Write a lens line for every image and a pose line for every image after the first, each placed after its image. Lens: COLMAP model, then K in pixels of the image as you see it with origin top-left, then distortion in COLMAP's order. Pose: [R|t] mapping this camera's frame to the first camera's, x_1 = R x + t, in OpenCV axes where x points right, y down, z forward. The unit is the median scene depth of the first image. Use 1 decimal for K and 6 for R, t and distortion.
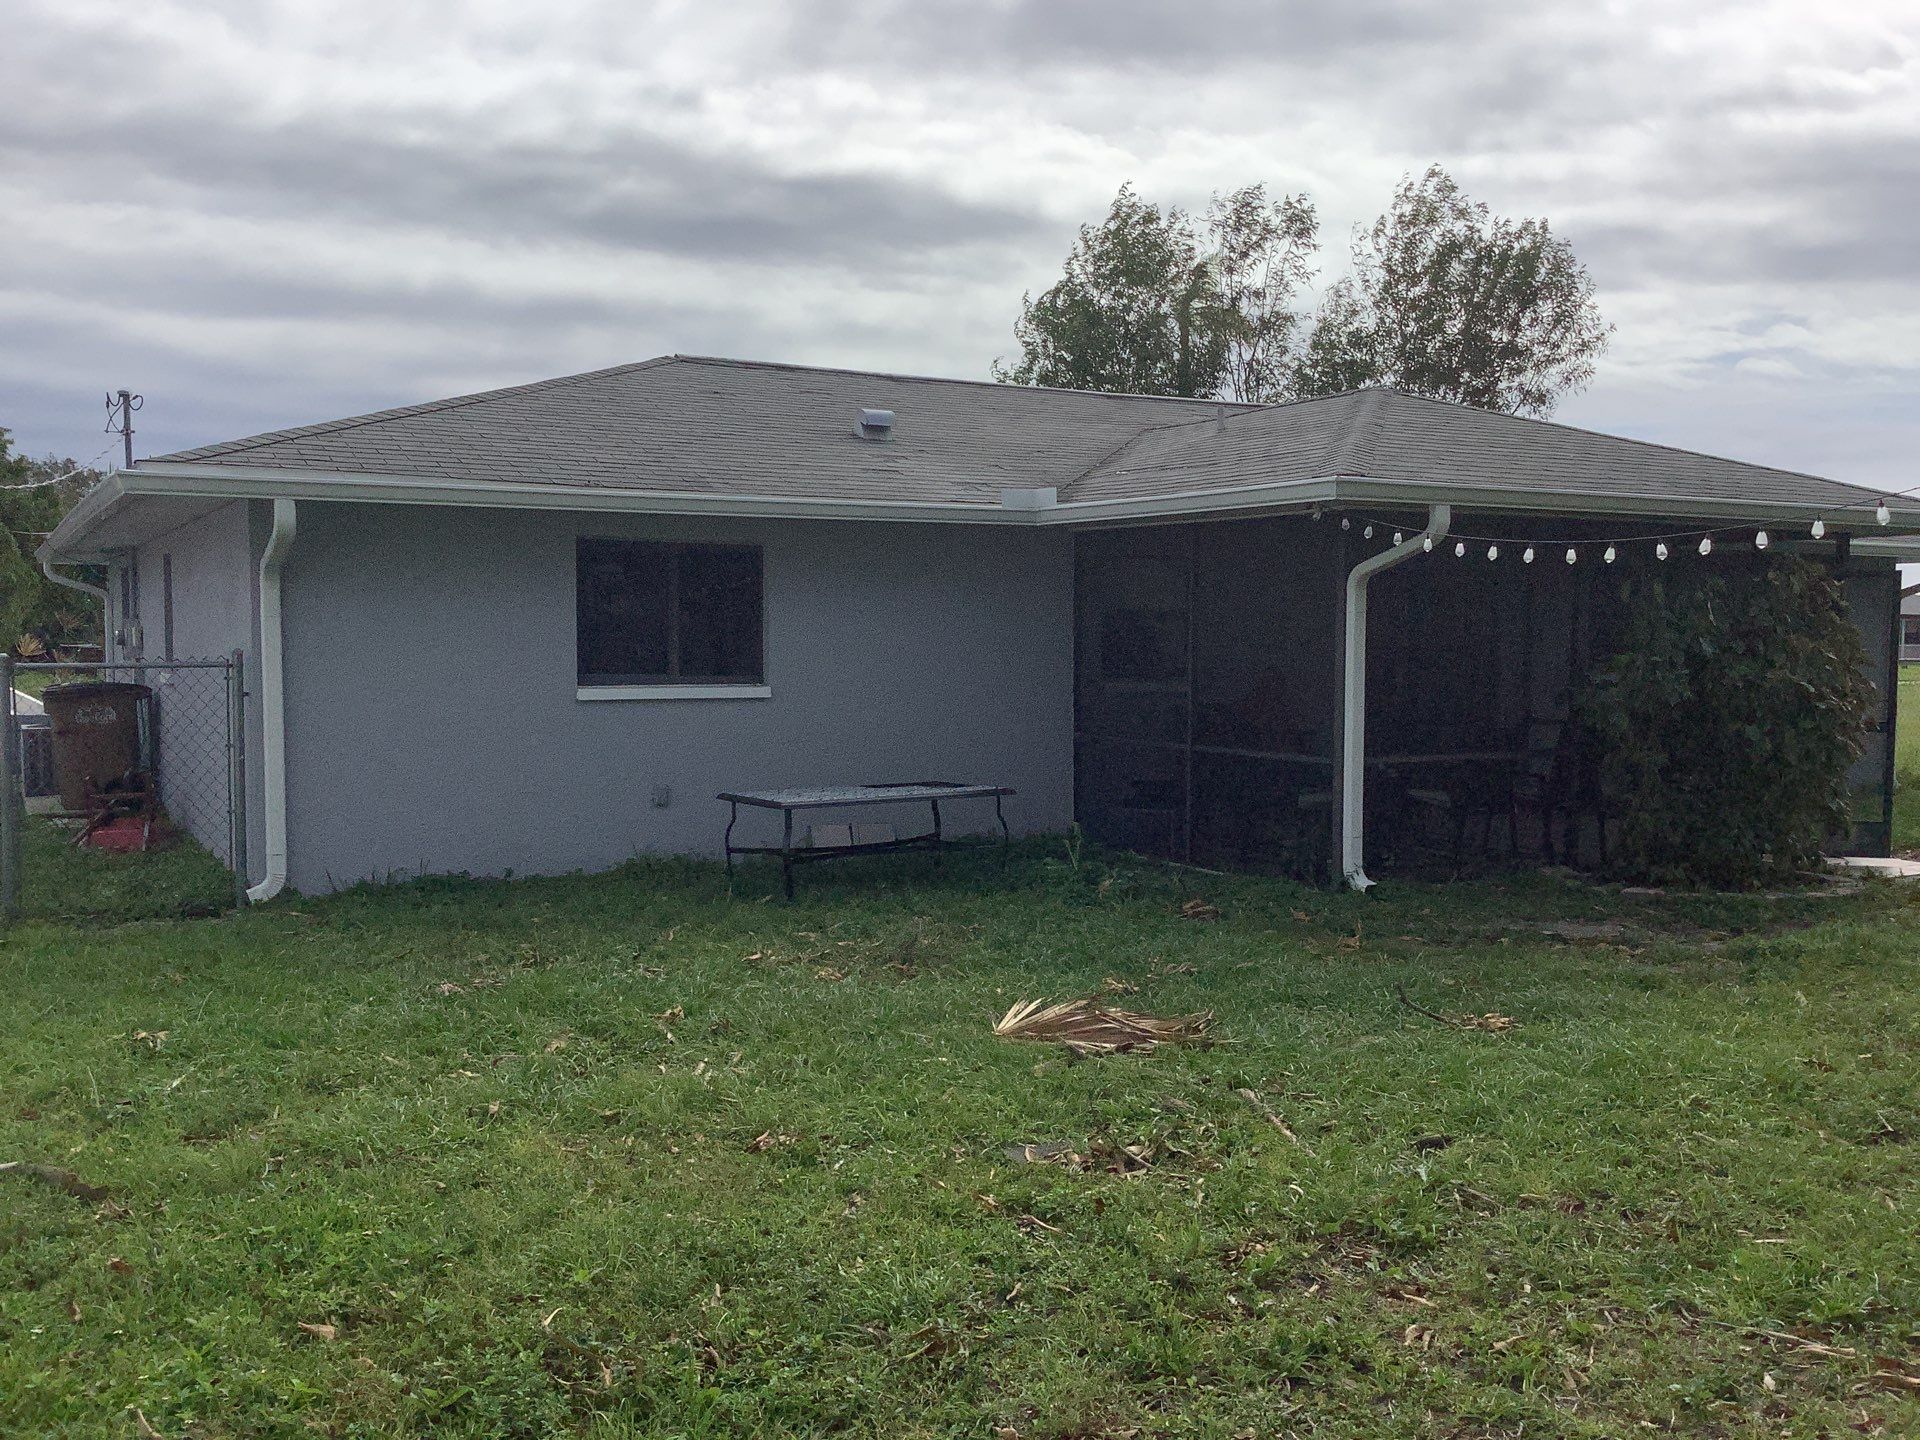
lens RADIAL K [[1868.4, 0, 964.3], [0, 1868.4, 751.0], [0, 0, 1]] dist [0.141981, 0.001011]
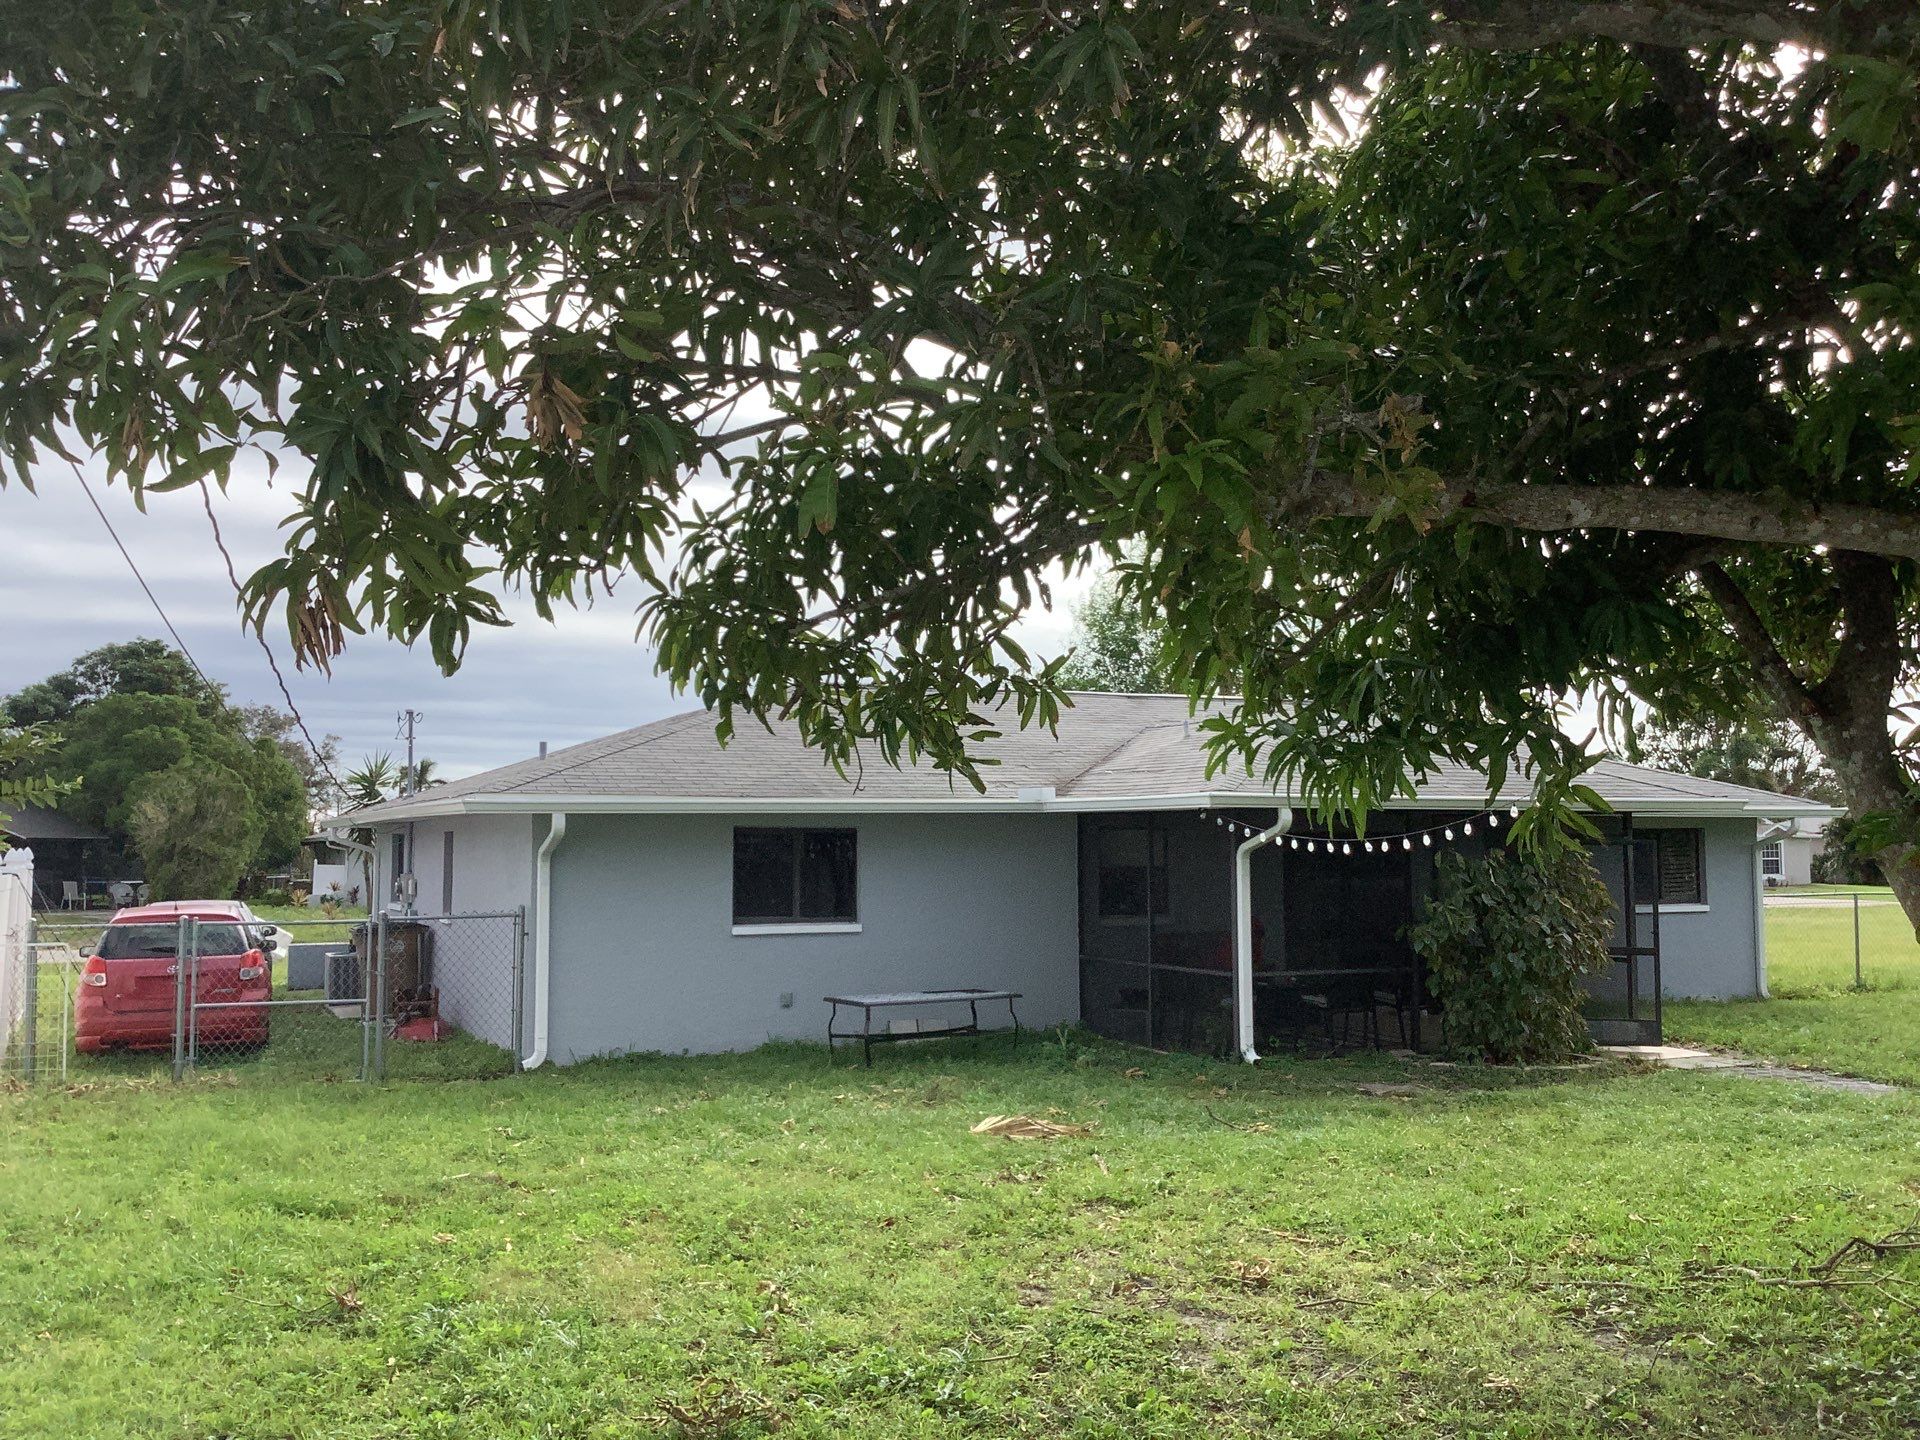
lens RADIAL K [[1868.4, 0, 964.3], [0, 1868.4, 751.0], [0, 0, 1]] dist [0.141981, 0.001011]
pose [[0.997357, -0.010925, -0.071829, 0.093047], [0.002609, 0.993378, -0.114860, -0.000363], [0.072608, 0.114369, 0.990781, -0.514267]]
